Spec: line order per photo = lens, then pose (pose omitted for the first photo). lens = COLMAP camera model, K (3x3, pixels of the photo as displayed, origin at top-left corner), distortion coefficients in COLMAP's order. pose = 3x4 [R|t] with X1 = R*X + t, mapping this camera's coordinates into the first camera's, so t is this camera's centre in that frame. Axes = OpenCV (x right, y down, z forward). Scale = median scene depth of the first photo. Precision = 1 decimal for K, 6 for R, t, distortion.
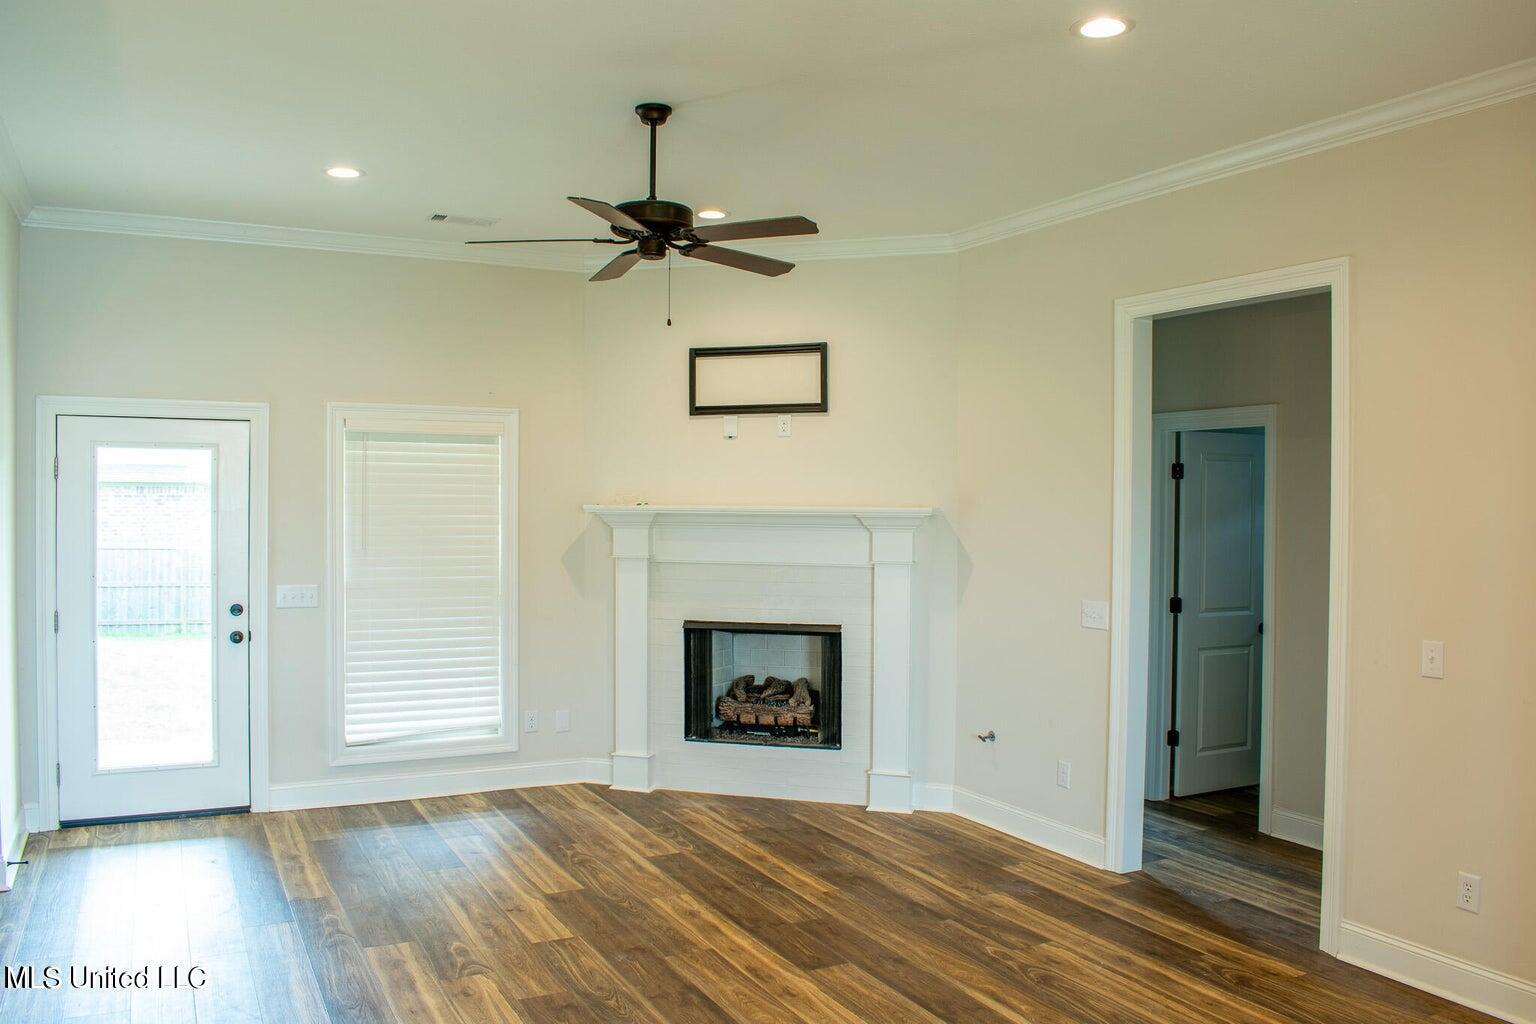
lens RADIAL K [[1204.7, 0, 774.6], [0, 1204.7, 510.6], [0, 0, 1]] dist [-0.081137, -0.001659]
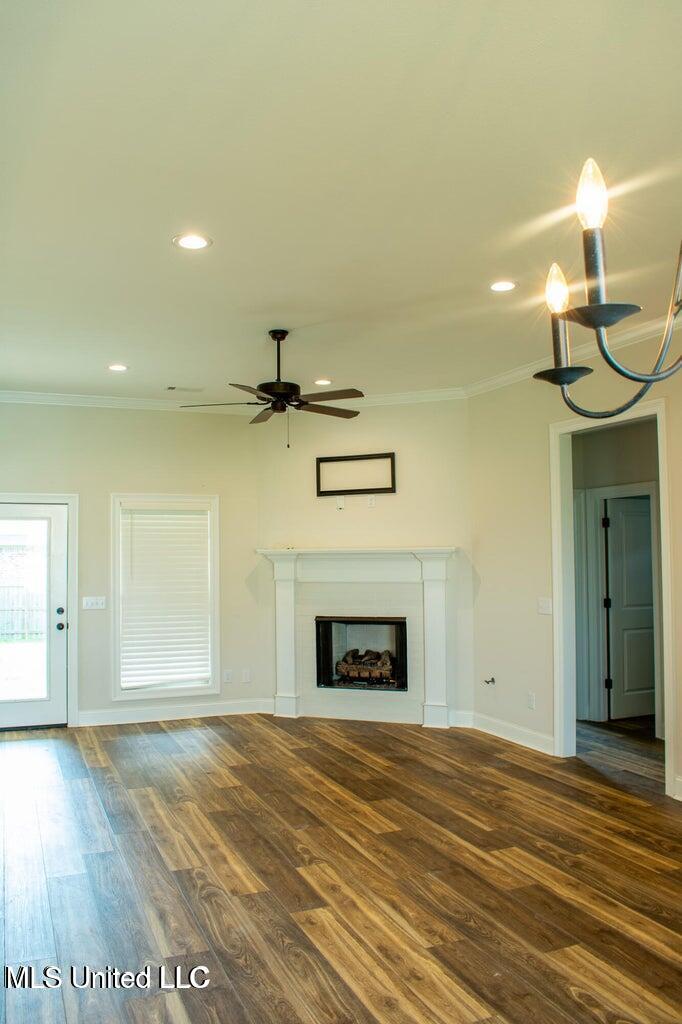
lens RADIAL K [[803.1, 0, 341.0], [0, 803.1, 512.0], [0, 0, 1]] dist [-0.081137, -0.001659]
pose [[0.996228, -0.020551, -0.084304, 0.071396], [0.015419, 0.998014, -0.061079, 0.016622], [0.085392, 0.059548, 0.994566, -0.164947]]
